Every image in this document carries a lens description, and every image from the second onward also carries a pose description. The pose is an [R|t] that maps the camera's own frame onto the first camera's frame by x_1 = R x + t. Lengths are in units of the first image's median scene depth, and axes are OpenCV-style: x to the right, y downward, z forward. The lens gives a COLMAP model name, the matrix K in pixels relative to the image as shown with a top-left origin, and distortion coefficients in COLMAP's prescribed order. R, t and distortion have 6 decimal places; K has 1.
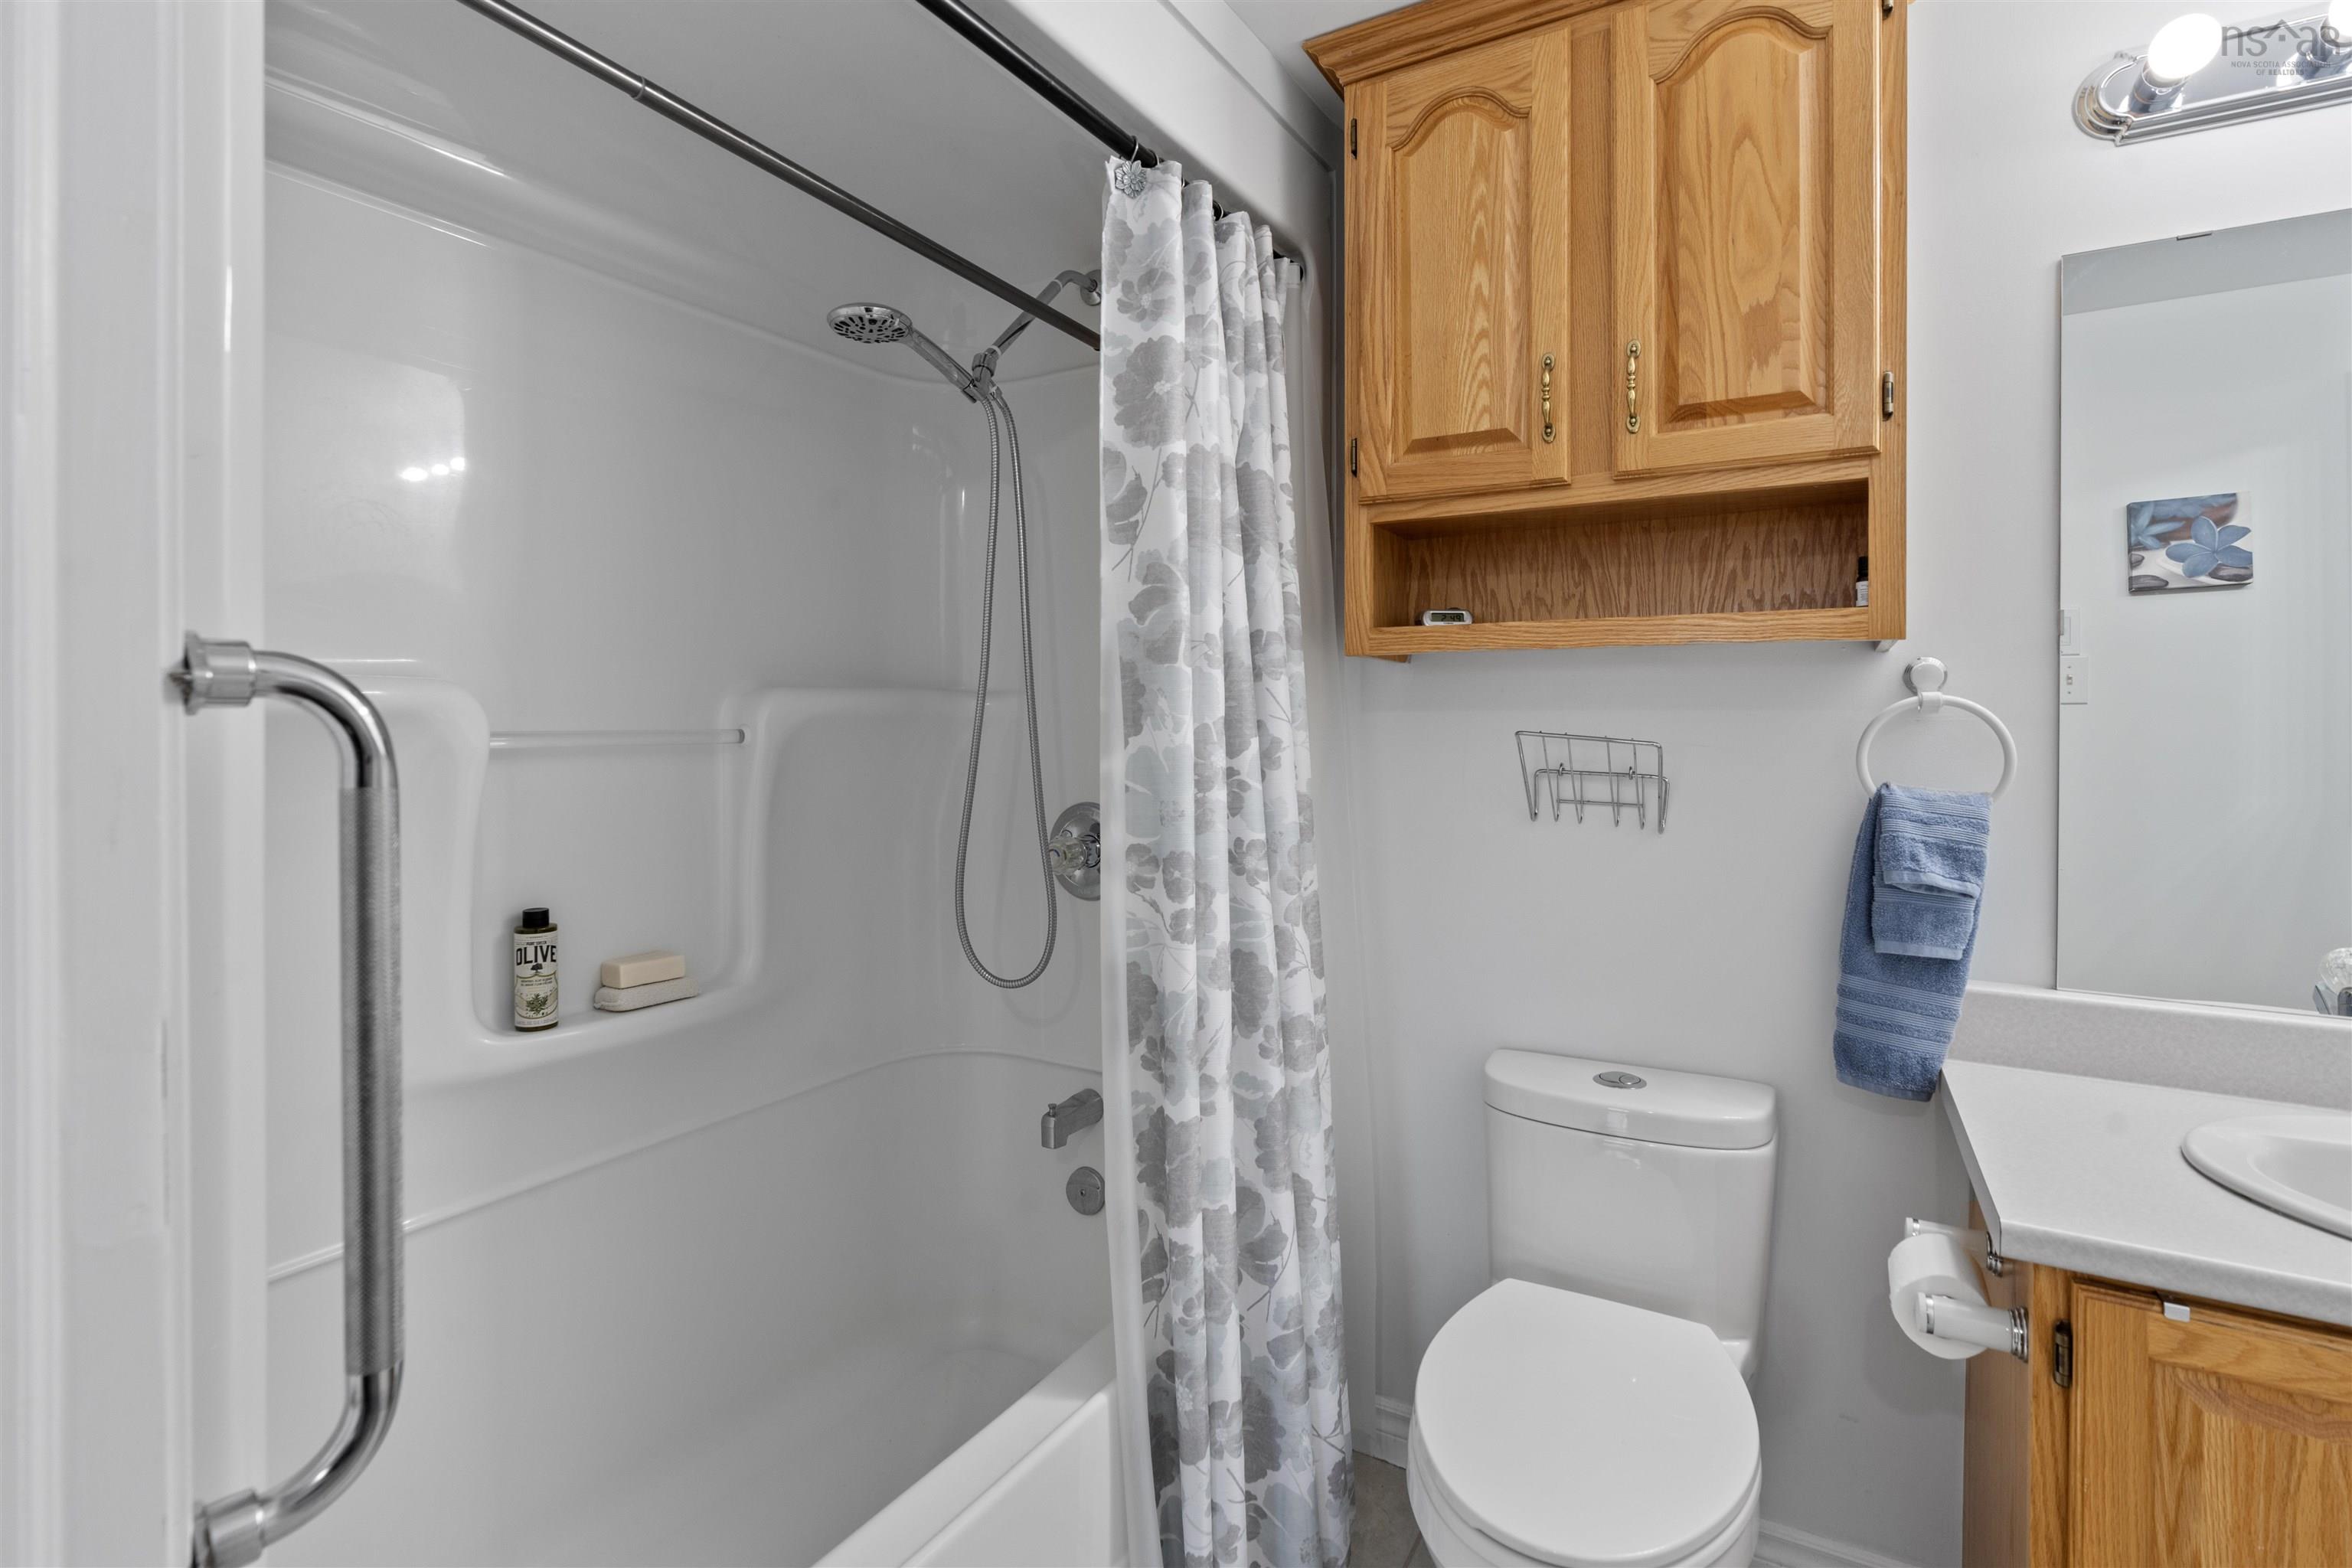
lens RADIAL K [[1156.0, 0, 1169.1], [0, 1156.0, 715.8], [0, 0, 1]] dist [-0.003368, 0.006695]
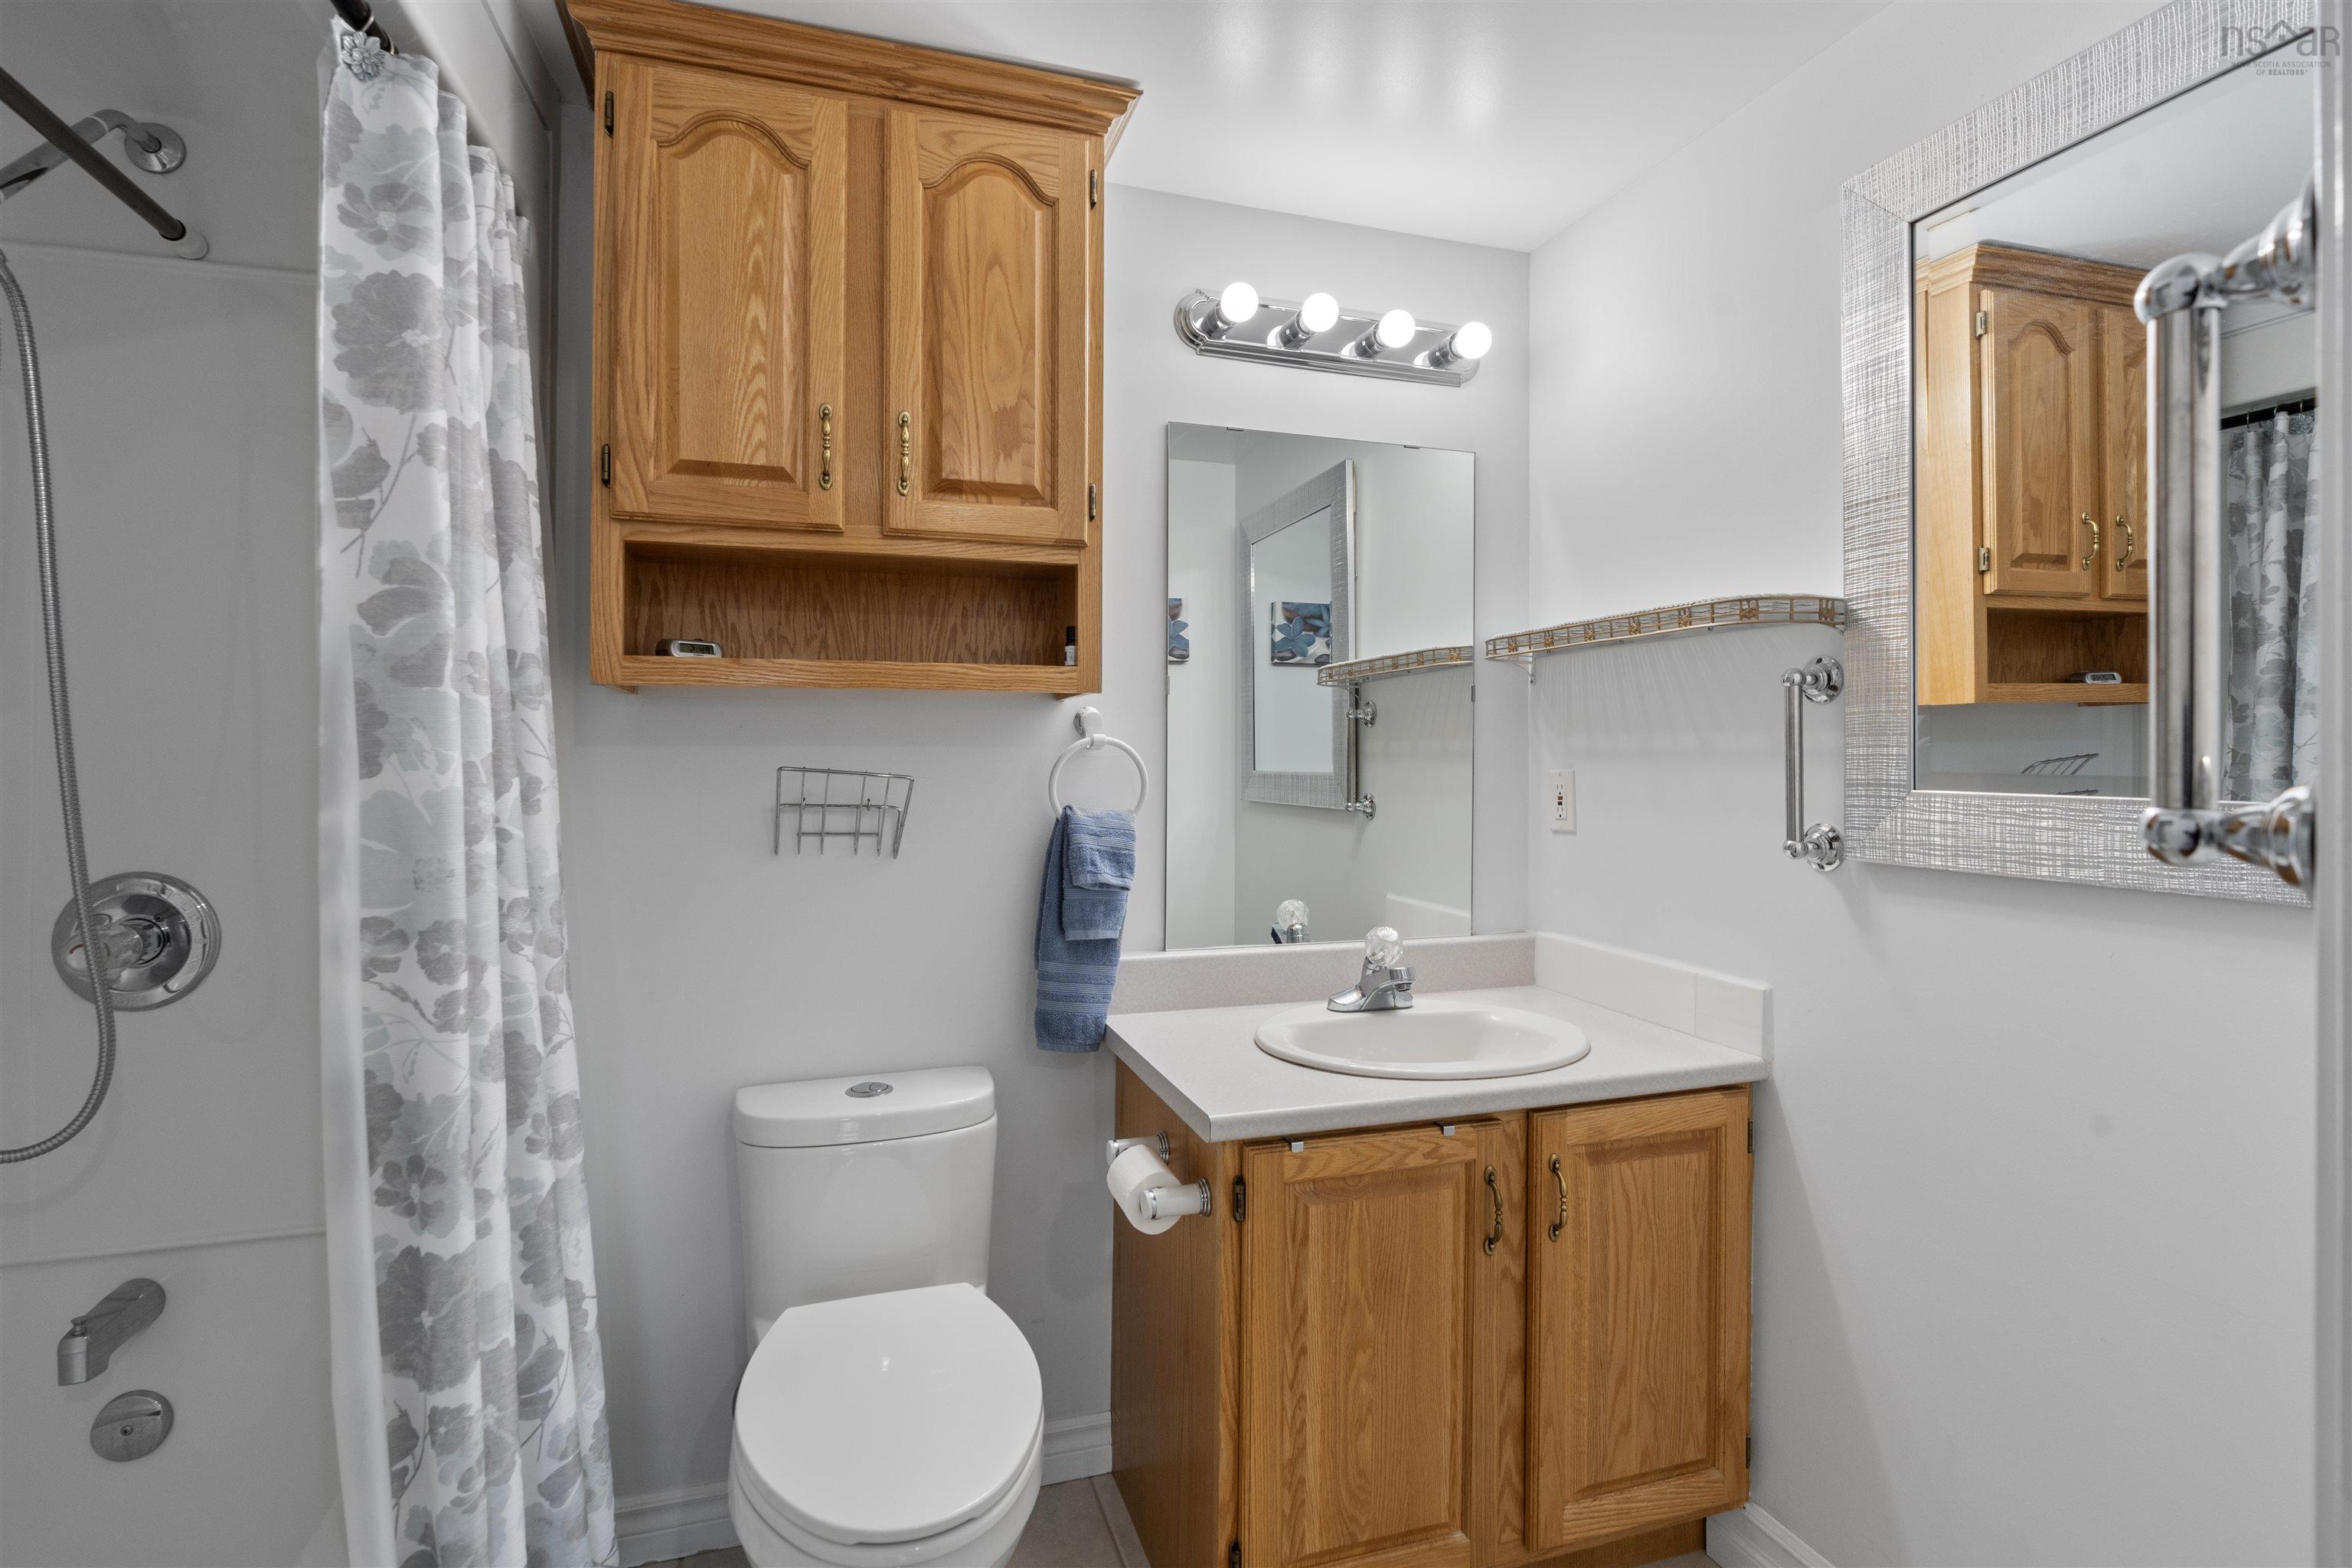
lens RADIAL K [[1136.1, 0, 1174.6], [0, 1136.1, 742.2], [0, 0, 1]] dist [-0.000641, 0.001176]
pose [[0.661866, 0.007557, 0.749584, -0.241072], [-0.003983, 0.999971, -0.006565, -0.003572], [-0.749611, 0.001359, 0.661877, 0.092152]]
